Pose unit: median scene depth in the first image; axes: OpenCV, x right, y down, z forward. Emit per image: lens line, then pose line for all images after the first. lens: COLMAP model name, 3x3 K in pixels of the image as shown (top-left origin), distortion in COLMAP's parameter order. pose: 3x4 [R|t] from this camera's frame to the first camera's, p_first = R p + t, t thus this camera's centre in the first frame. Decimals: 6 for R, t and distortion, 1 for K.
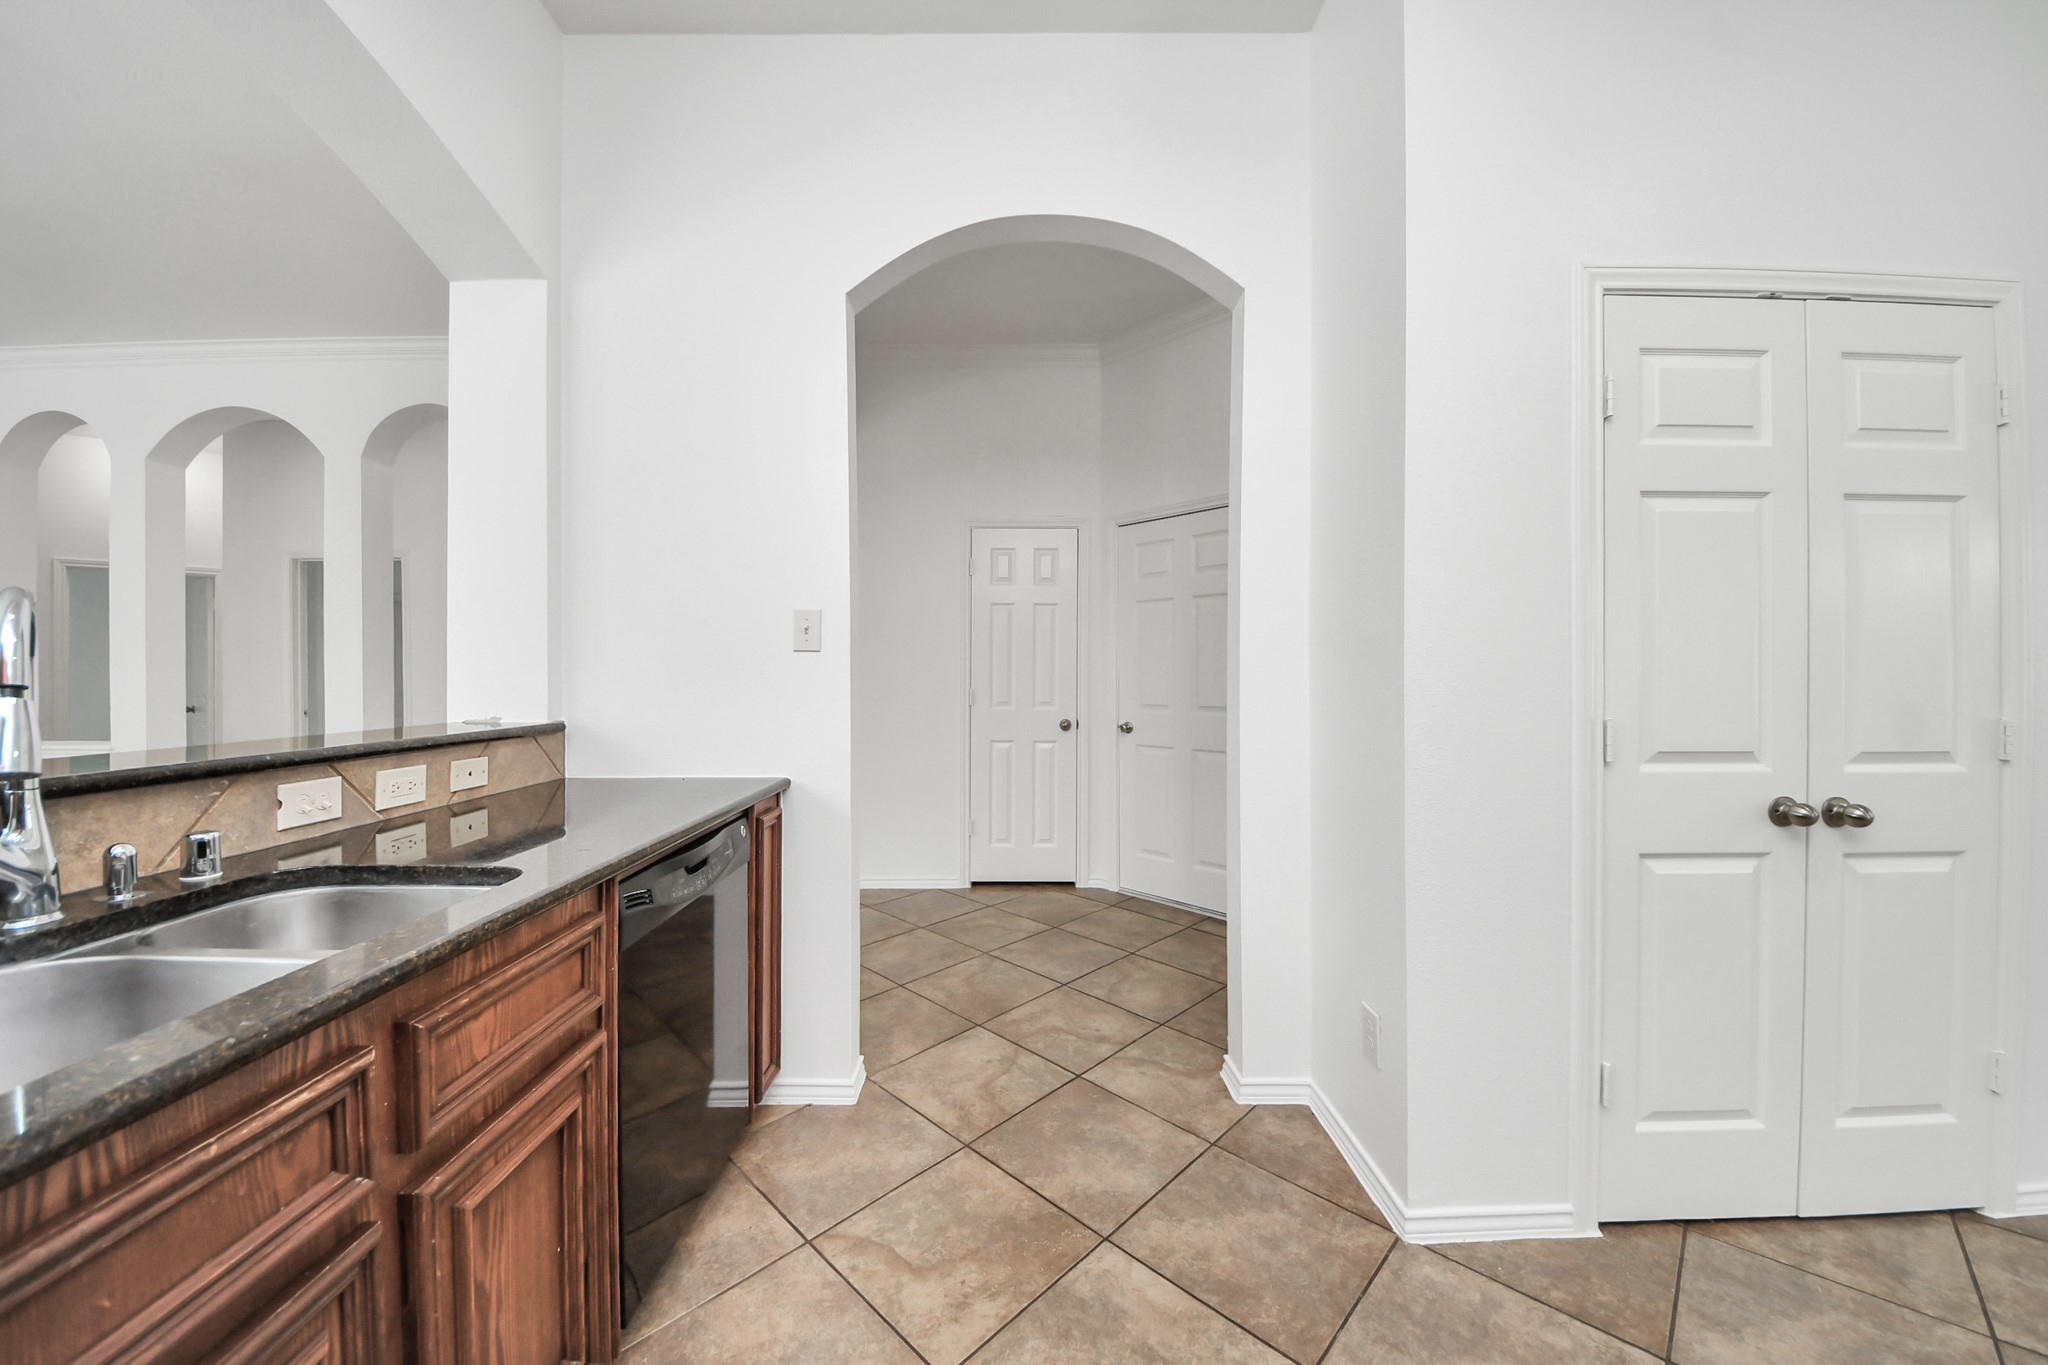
lens RADIAL K [[750.1, 0, 1012.6], [0, 750.1, 682.9], [0, 0, 1]] dist [0.000204, -0.000069]
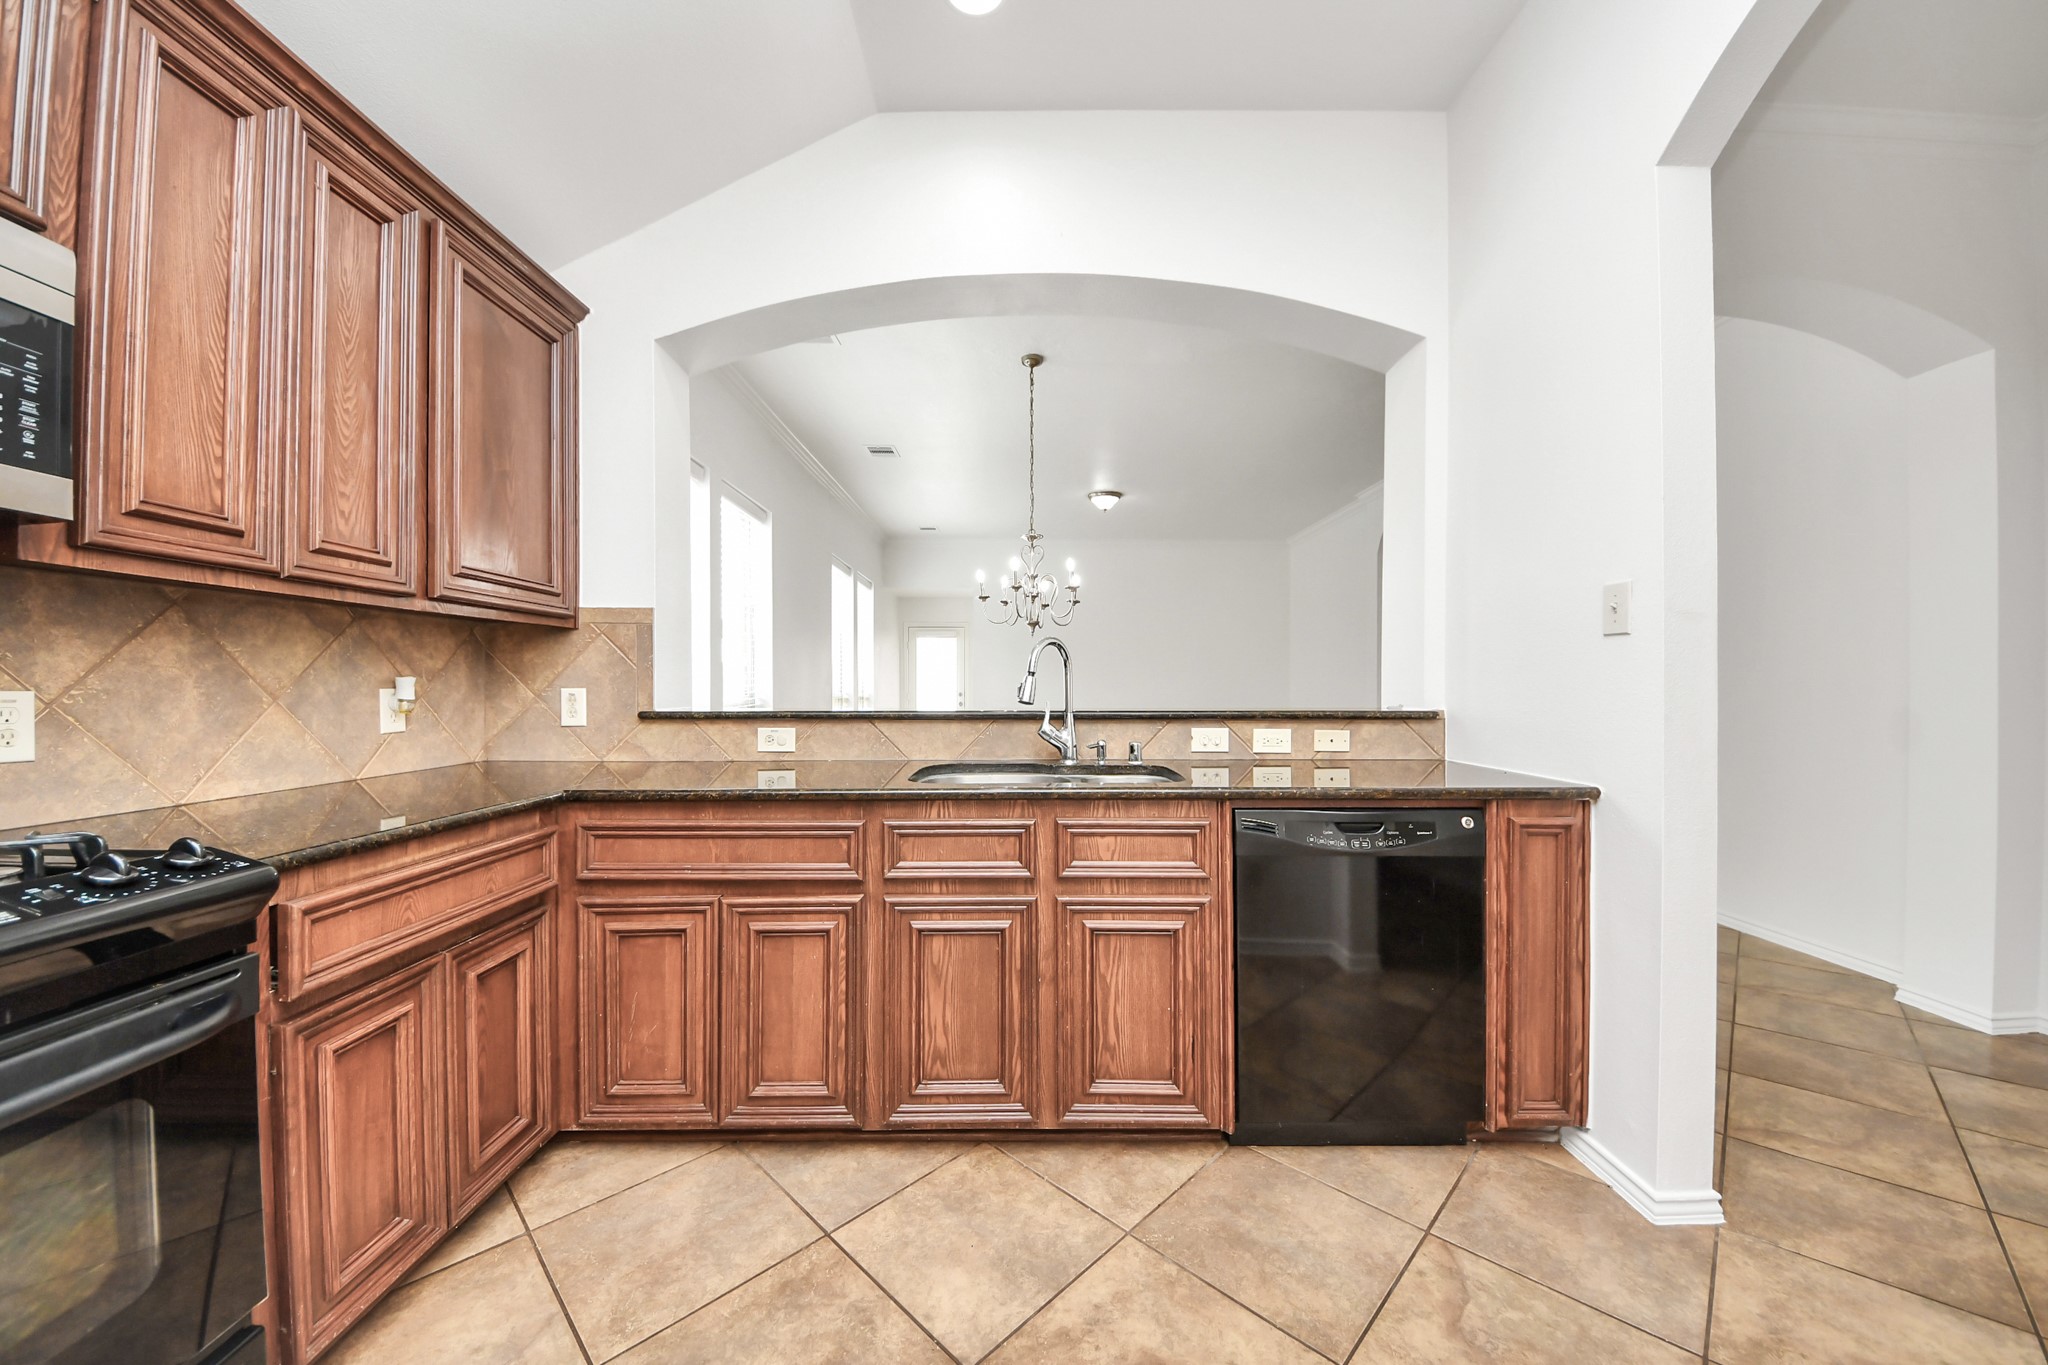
lens RADIAL K [[750.1, 0, 1012.6], [0, 750.1, 682.9], [0, 0, 1]] dist [0.000204, -0.000069]
pose [[-0.016933, -0.009121, -0.999815, 0.643793], [-0.013635, 0.999868, -0.008891, 0.032127], [0.999764, 0.013482, -0.017055, 0.403318]]
